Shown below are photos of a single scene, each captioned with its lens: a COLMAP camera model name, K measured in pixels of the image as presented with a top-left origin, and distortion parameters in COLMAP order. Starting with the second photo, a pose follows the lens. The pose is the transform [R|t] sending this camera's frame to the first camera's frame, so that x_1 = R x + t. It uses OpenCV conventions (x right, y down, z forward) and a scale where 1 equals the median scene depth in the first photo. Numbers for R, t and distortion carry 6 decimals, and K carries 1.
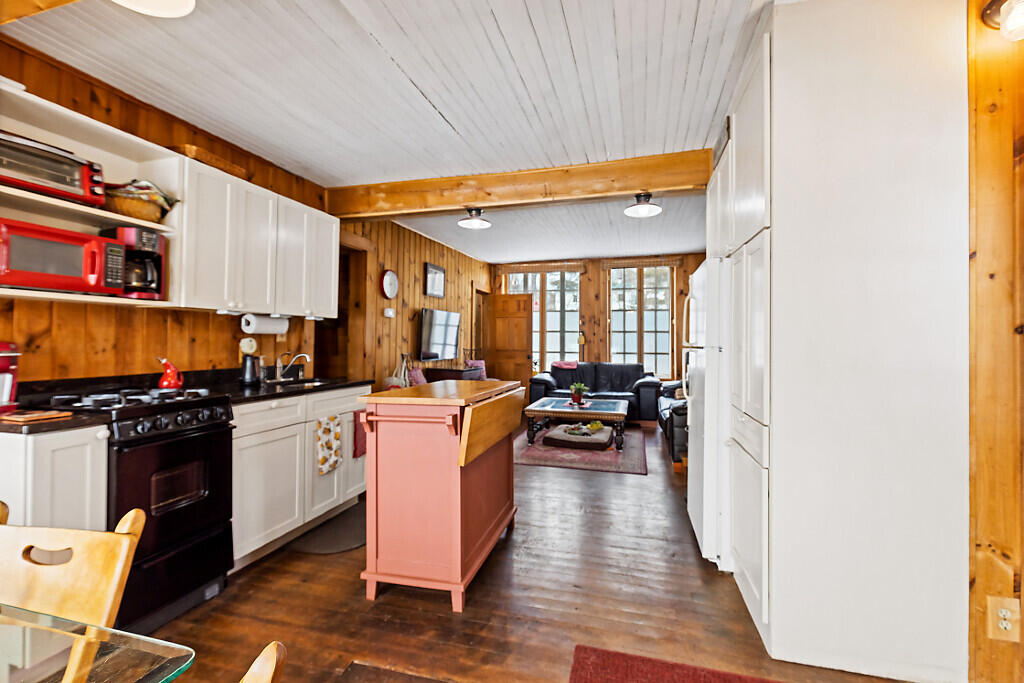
lens RADIAL K [[456.8, 0, 515.5], [0, 456.8, 331.7], [0, 0, 1]] dist [0.000882, -0.002522]
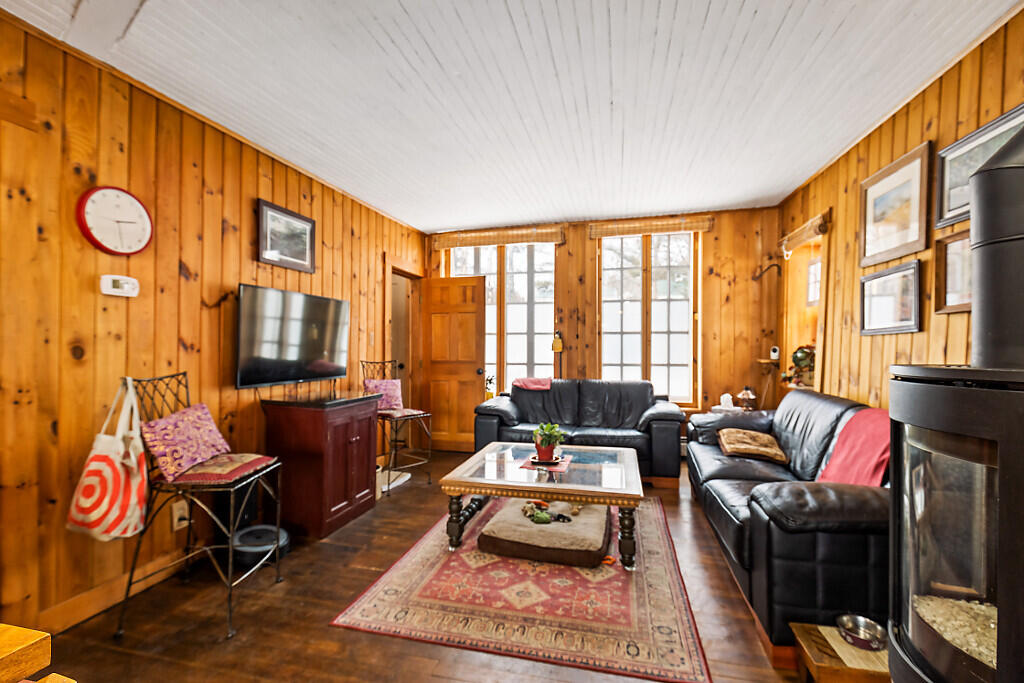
lens RADIAL K [[456.8, 0, 517.1], [0, 456.8, 356.5], [0, 0, 1]] dist [0.000882, -0.002522]
pose [[0.999214, -0.007228, 0.038967, 0.059780], [0.005697, 0.999213, 0.039258, 0.007719], [-0.039220, -0.039005, 0.998469, 0.343897]]
